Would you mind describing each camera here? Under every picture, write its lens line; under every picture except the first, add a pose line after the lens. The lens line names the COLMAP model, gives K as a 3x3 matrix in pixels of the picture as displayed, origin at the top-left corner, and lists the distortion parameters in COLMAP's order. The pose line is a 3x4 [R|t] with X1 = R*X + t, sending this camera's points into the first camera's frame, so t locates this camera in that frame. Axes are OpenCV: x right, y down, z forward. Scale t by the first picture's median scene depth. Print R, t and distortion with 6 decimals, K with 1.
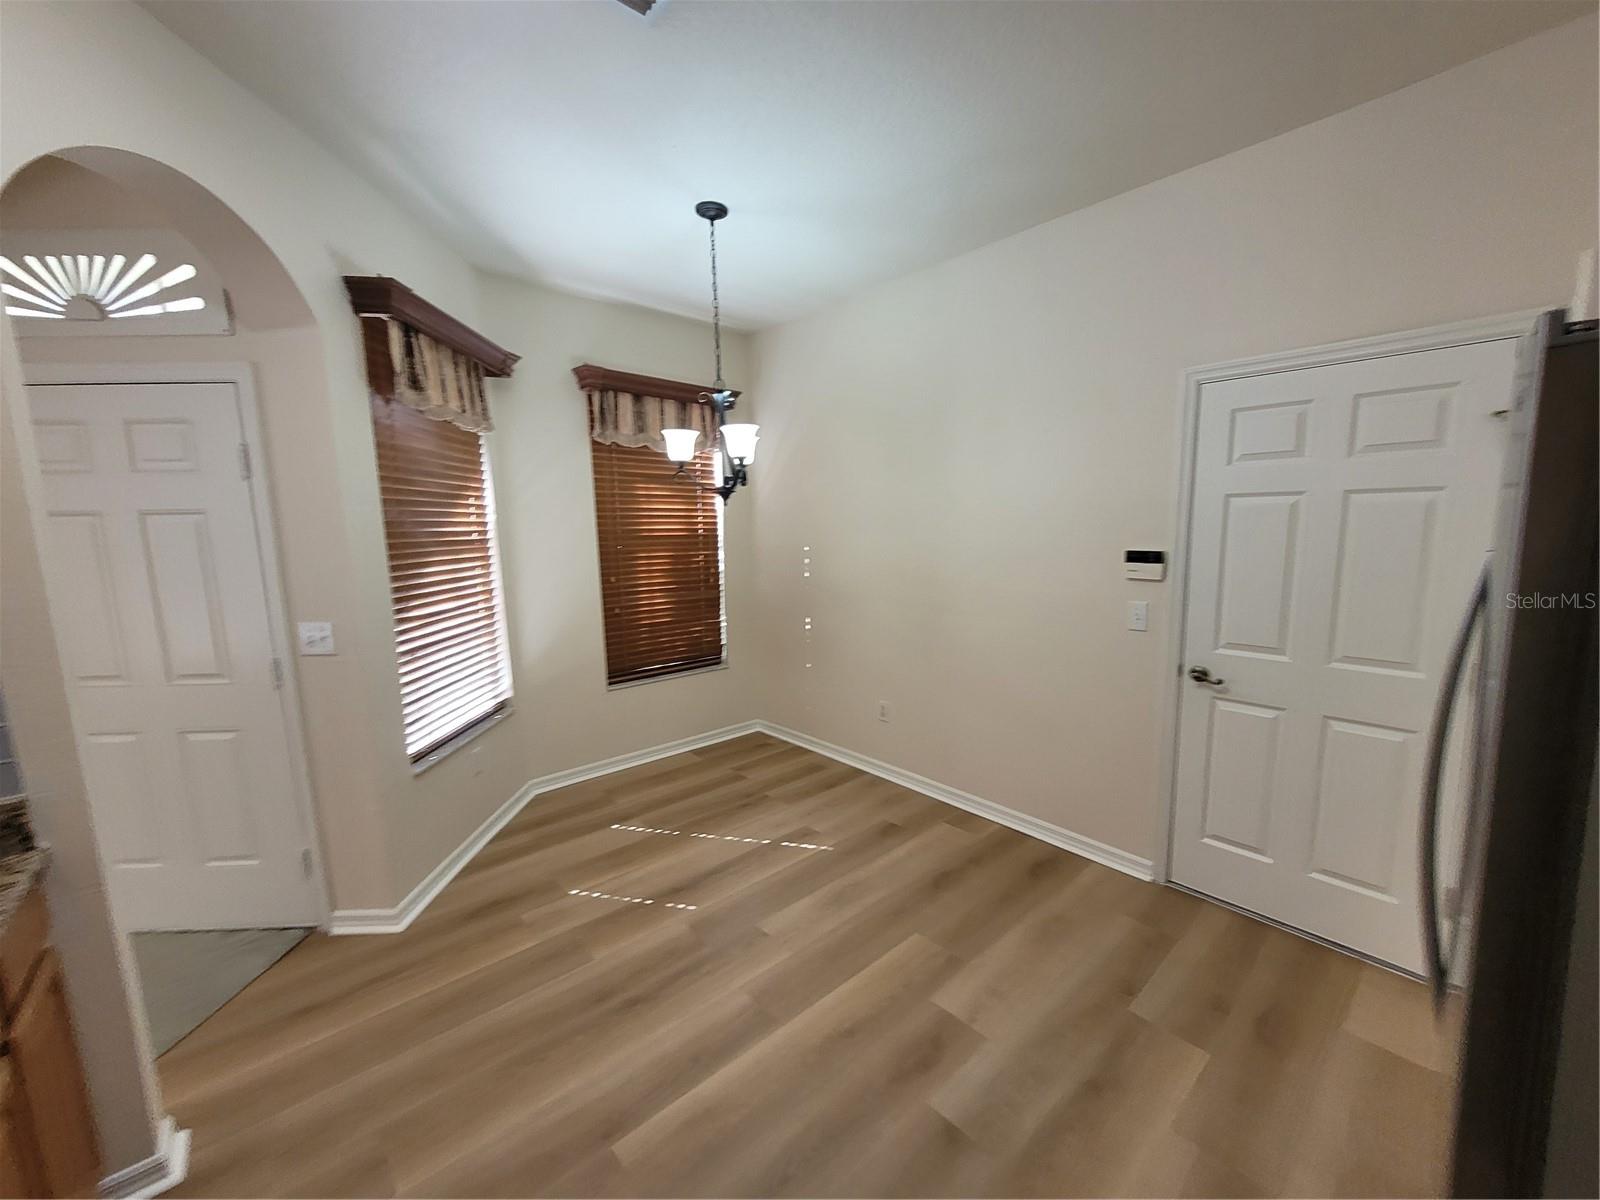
lens RADIAL K [[619.5, 0, 811.0], [0, 619.5, 608.5], [0, 0, 1]] dist [0.000150, 0.000163]
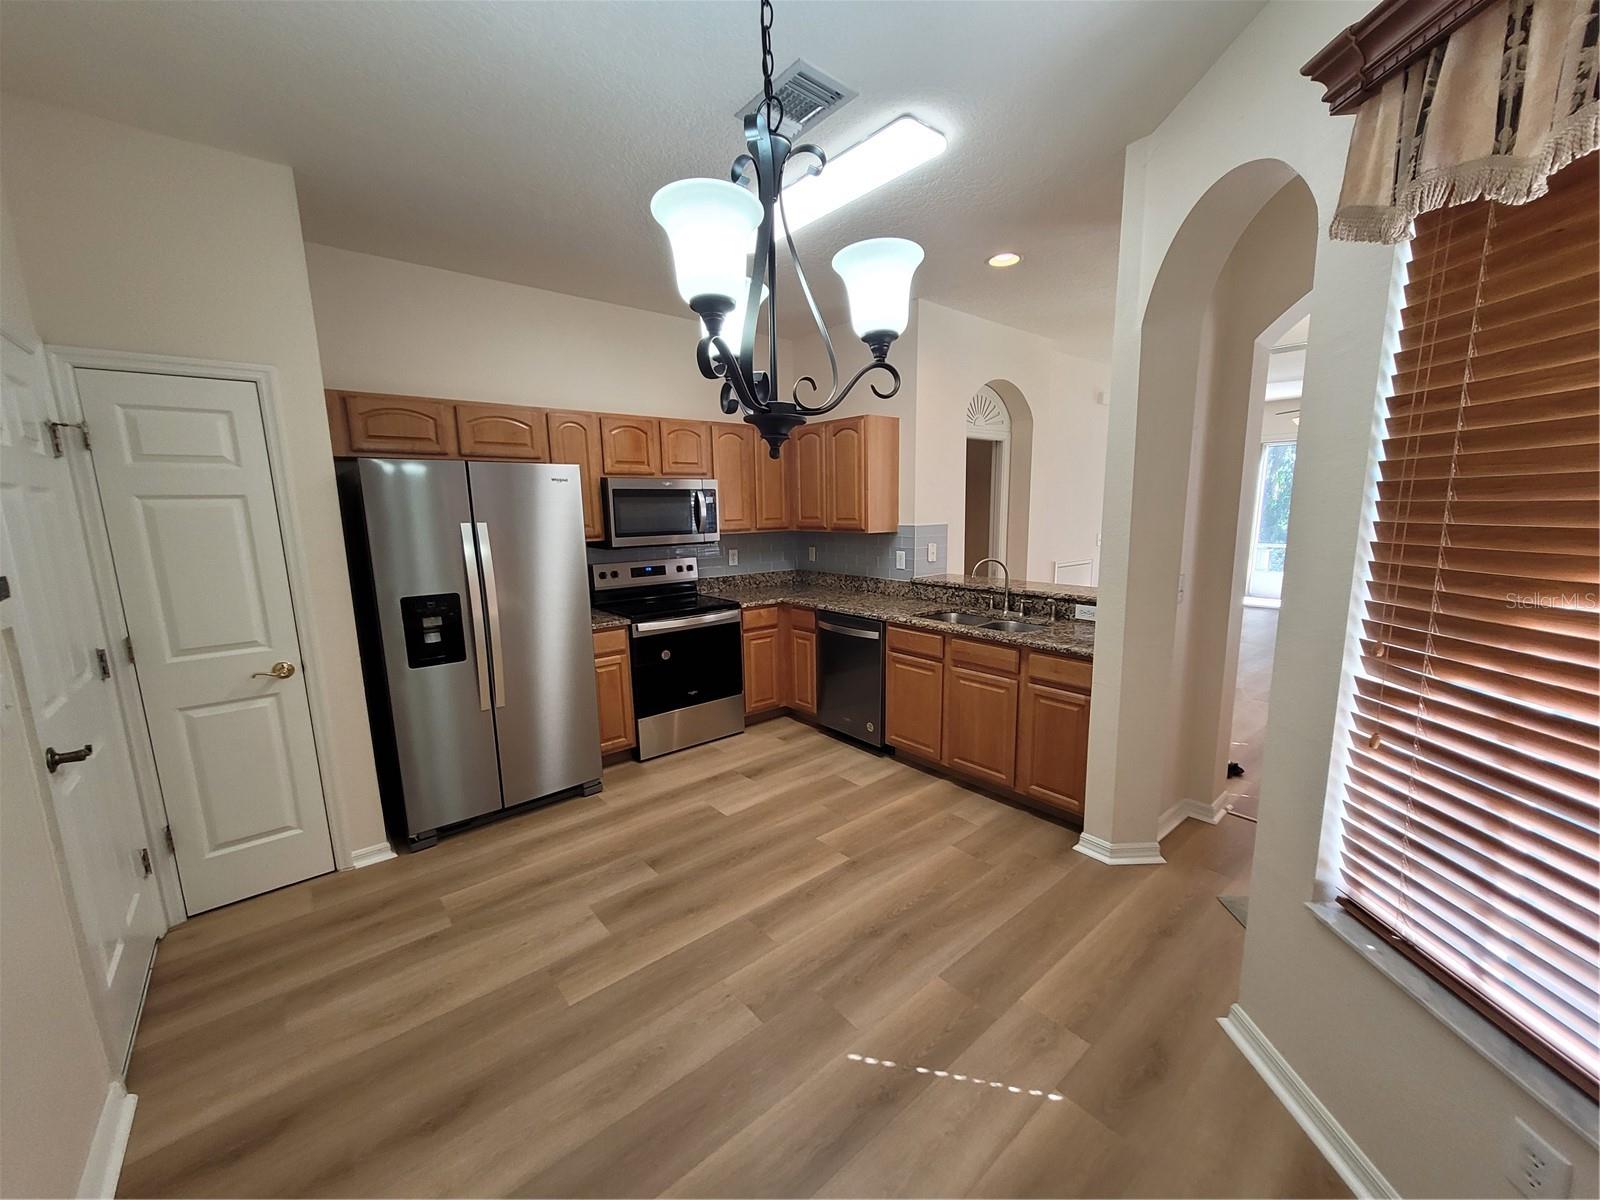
lens RADIAL K [[632.2, 0, 800.0], [0, 632.2, 600.0], [0, 0, 1]] dist [-0.015808, 0.000011]
pose [[-0.998381, 0.016676, 0.054375, -0.189614], [0.031409, 0.958696, 0.282694, -0.221921], [-0.047415, 0.283944, -0.957668, 1.615427]]
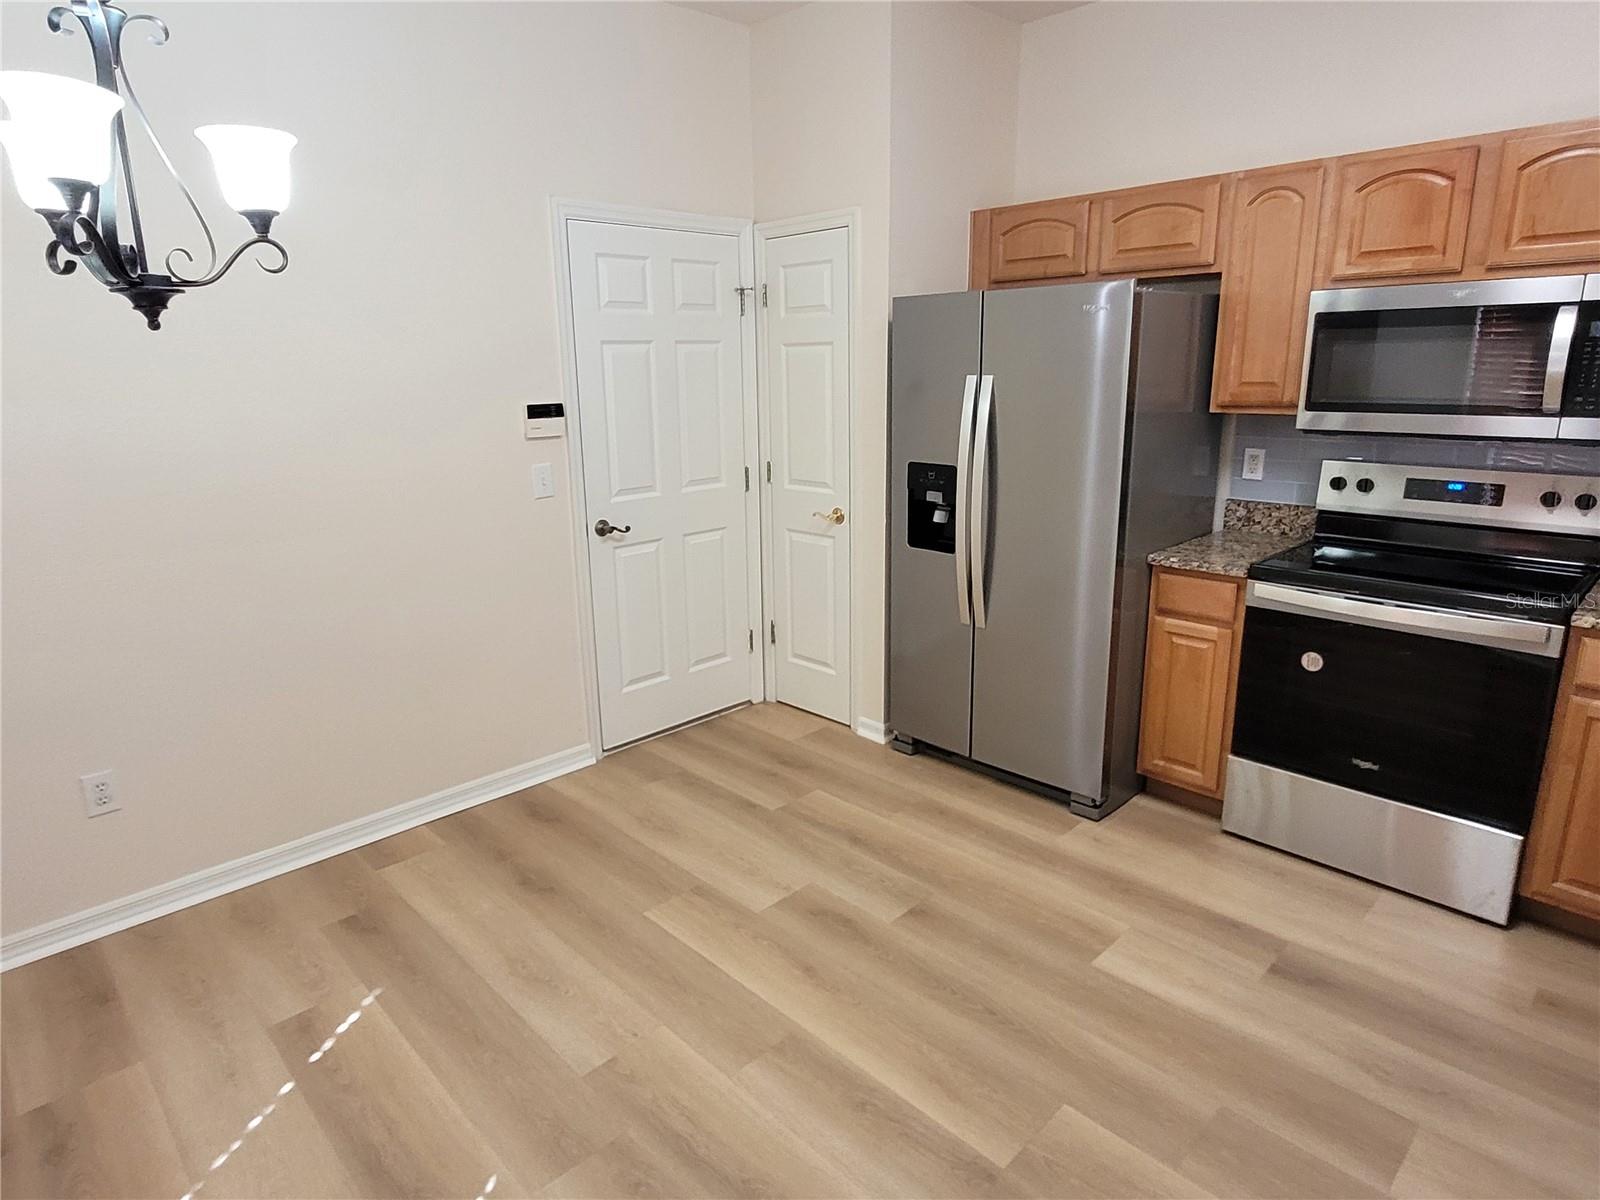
lens RADIAL K [[910.1, 0, 792.2], [0, 910.1, 567.3], [0, 0, 1]] dist [0.001888, -0.000436]
pose [[-0.011597, -0.211815, 0.977241, -0.825454], [0.158052, 0.964633, 0.210958, -0.093279], [-0.987363, 0.156901, 0.022291, 0.718838]]
